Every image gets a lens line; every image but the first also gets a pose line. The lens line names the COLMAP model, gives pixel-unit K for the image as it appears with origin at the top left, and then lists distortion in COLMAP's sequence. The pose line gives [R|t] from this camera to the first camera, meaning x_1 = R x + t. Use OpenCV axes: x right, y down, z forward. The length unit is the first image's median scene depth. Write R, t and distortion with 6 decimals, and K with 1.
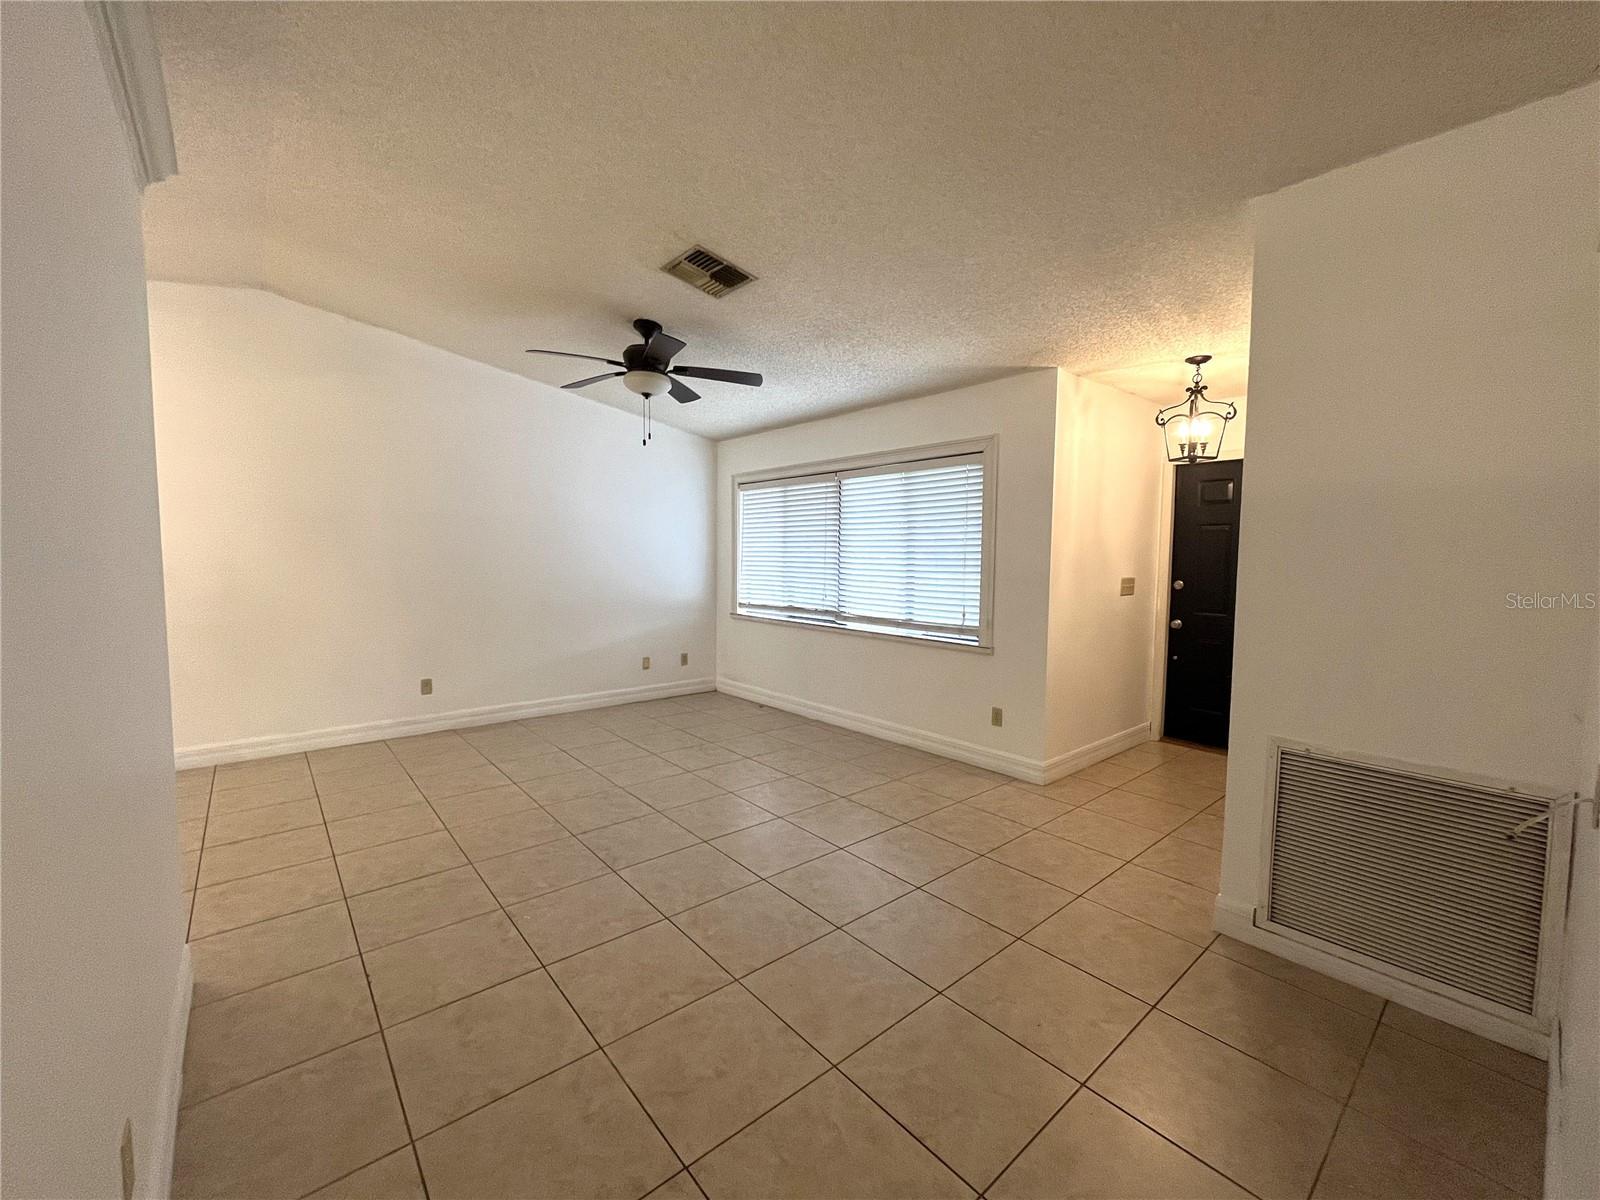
lens RADIAL K [[644.5, 0, 796.0], [0, 644.5, 595.6], [0, 0, 1]] dist [-0.002609, -0.000264]
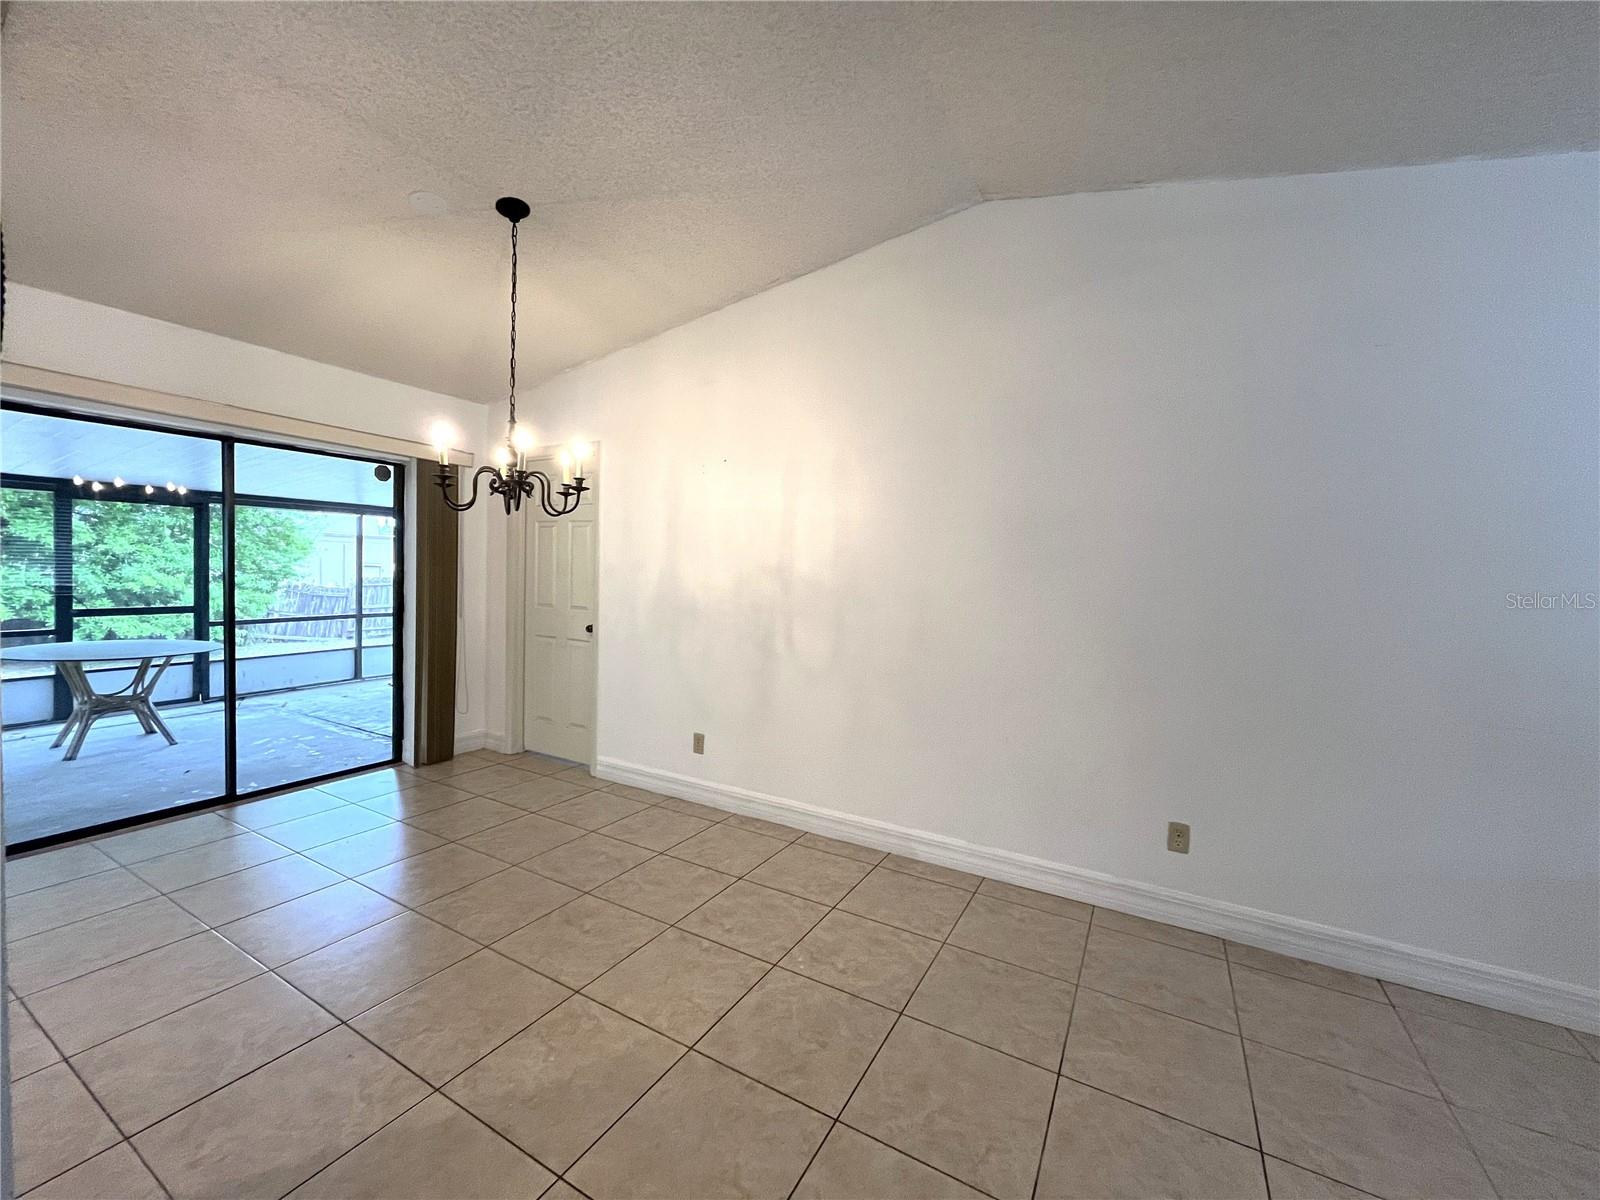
lens RADIAL K [[644.5, 0, 796.0], [0, 644.5, 595.6], [0, 0, 1]] dist [-0.002609, -0.000264]
pose [[0.344935, 0.038832, -0.937823, -0.225044], [-0.088802, 0.996012, 0.008579, -0.037587], [0.934417, 0.080321, 0.347008, 0.585015]]
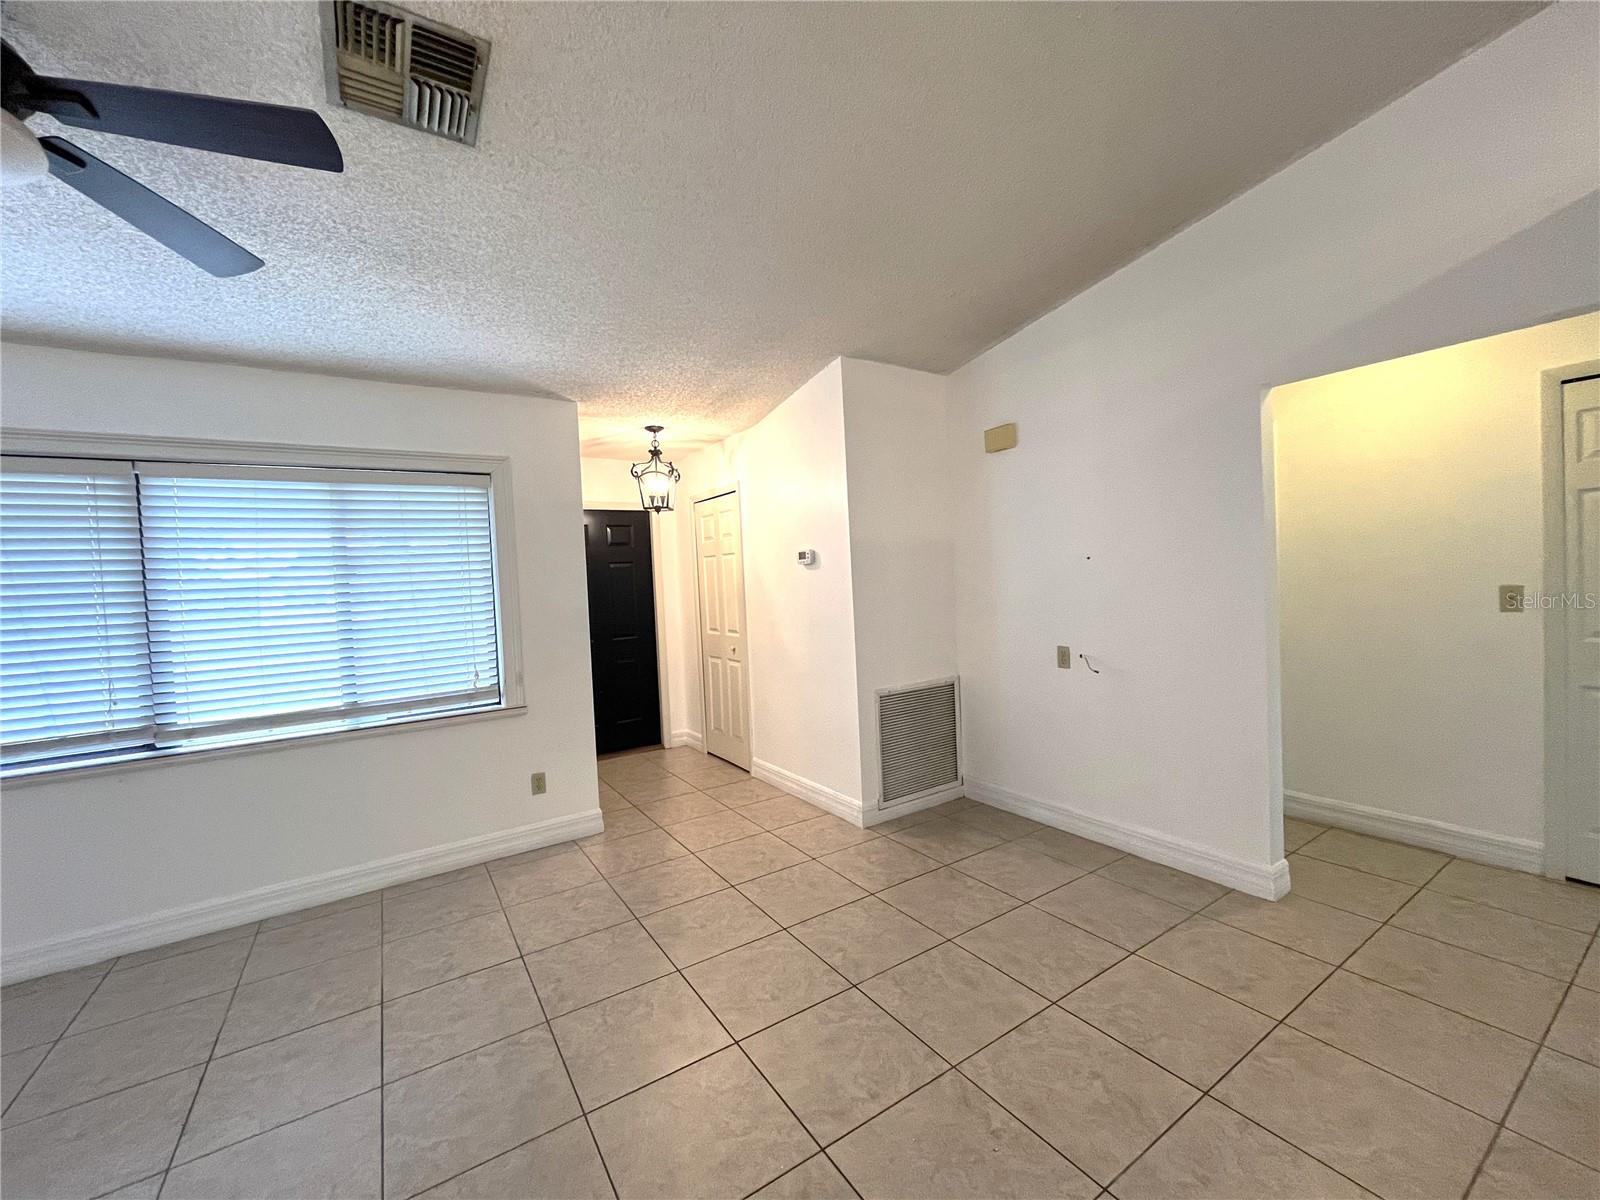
lens RADIAL K [[644.5, 0, 796.0], [0, 644.5, 595.6], [0, 0, 1]] dist [-0.002609, -0.000264]
pose [[0.127763, -0.043553, 0.990848, -0.473538], [0.111855, 0.993294, 0.029237, -0.046819], [-0.985477, 0.107096, 0.131778, 0.504120]]
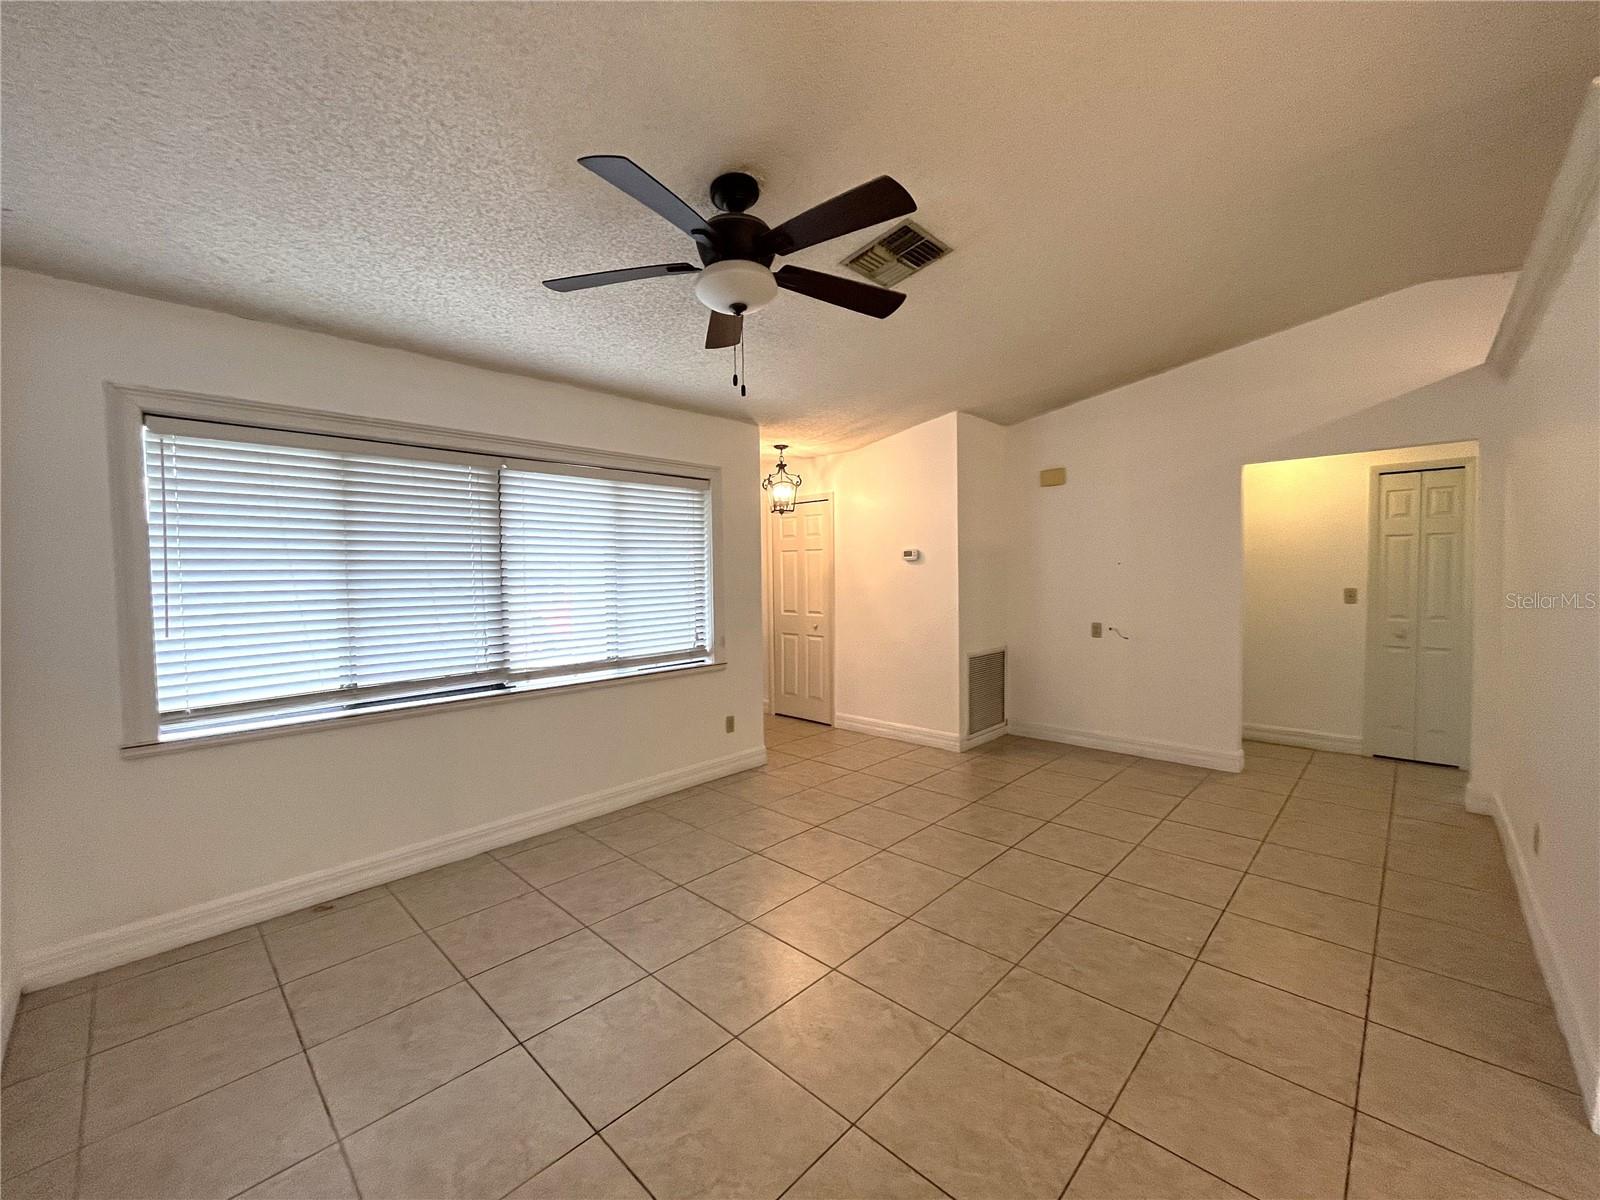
lens RADIAL K [[644.5, 0, 796.0], [0, 644.5, 595.6], [0, 0, 1]] dist [-0.002609, -0.000264]
pose [[-0.099119, -0.044454, 0.994082, -0.758265], [0.075838, 0.995759, 0.052091, -0.076433], [-0.992181, 0.080553, -0.095327, 0.946304]]
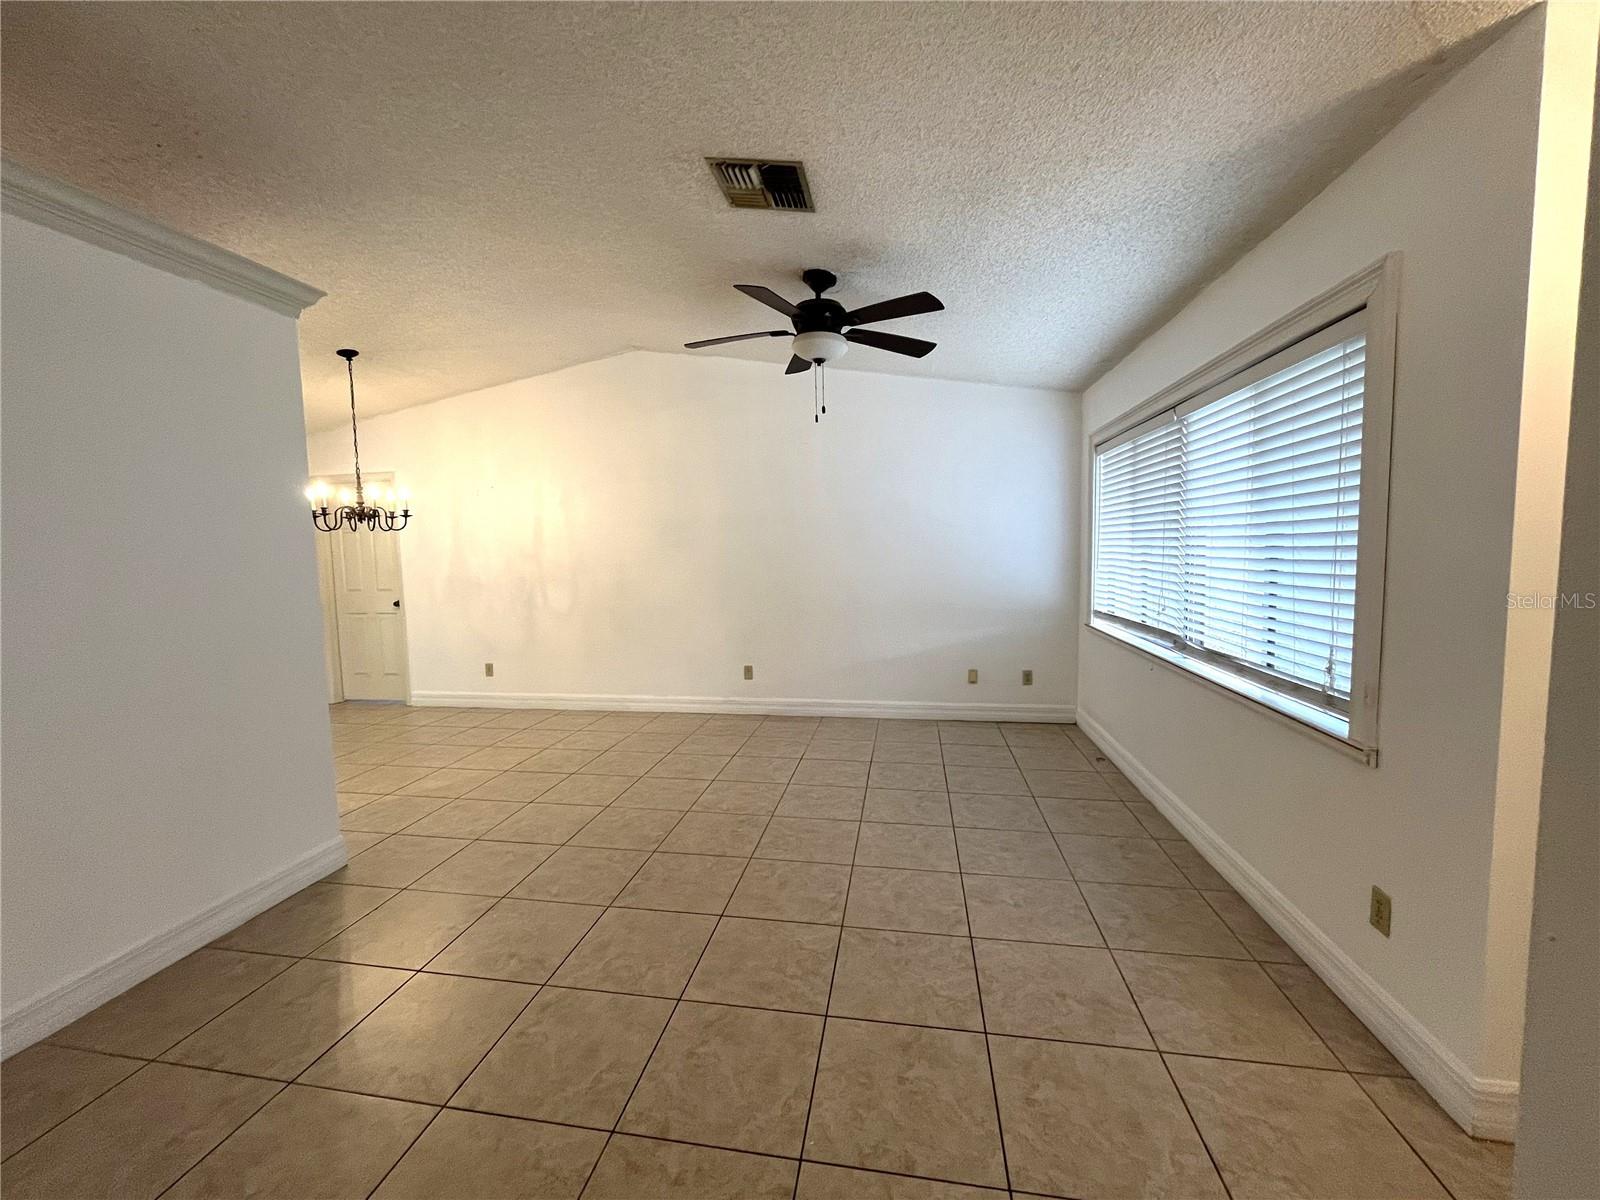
lens RADIAL K [[644.5, 0, 796.0], [0, 644.5, 595.6], [0, 0, 1]] dist [-0.002609, -0.000264]
pose [[0.640009, 0.035658, -0.767540, 0.372704], [-0.021942, 0.999363, 0.028132, -0.027167], [0.768054, -0.001164, 0.640384, 0.406885]]
